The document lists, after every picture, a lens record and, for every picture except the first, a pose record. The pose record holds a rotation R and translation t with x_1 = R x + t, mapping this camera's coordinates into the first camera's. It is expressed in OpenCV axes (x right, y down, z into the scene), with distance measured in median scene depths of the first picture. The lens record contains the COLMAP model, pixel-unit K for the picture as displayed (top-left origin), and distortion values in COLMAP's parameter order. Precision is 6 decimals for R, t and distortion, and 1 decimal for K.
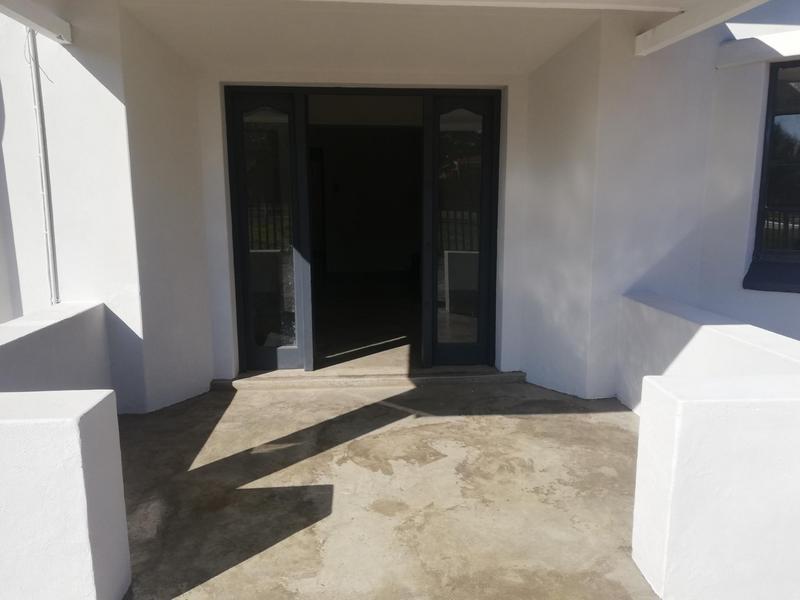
lens RADIAL K [[605.1, 0, 402.4], [0, 605.1, 302.8], [0, 0, 1]] dist [0.038597, -0.042721]
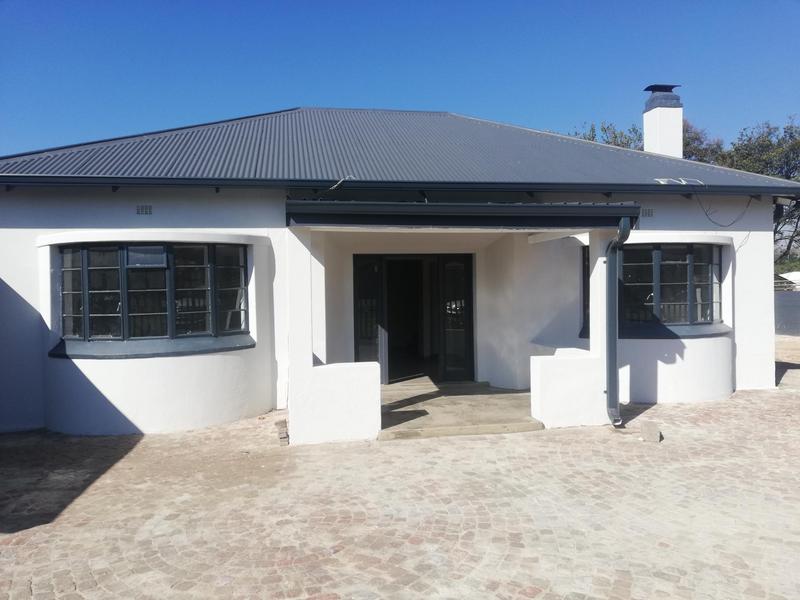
lens RADIAL K [[605.1, 0, 396.9], [0, 605.1, 299.2], [0, 0, 1]] dist [0.038597, -0.042721]
pose [[0.996588, -0.016116, 0.080954, -0.312098], [0.027876, 0.988845, -0.146318, 0.141702], [-0.077692, 0.148075, 0.985920, -1.202586]]
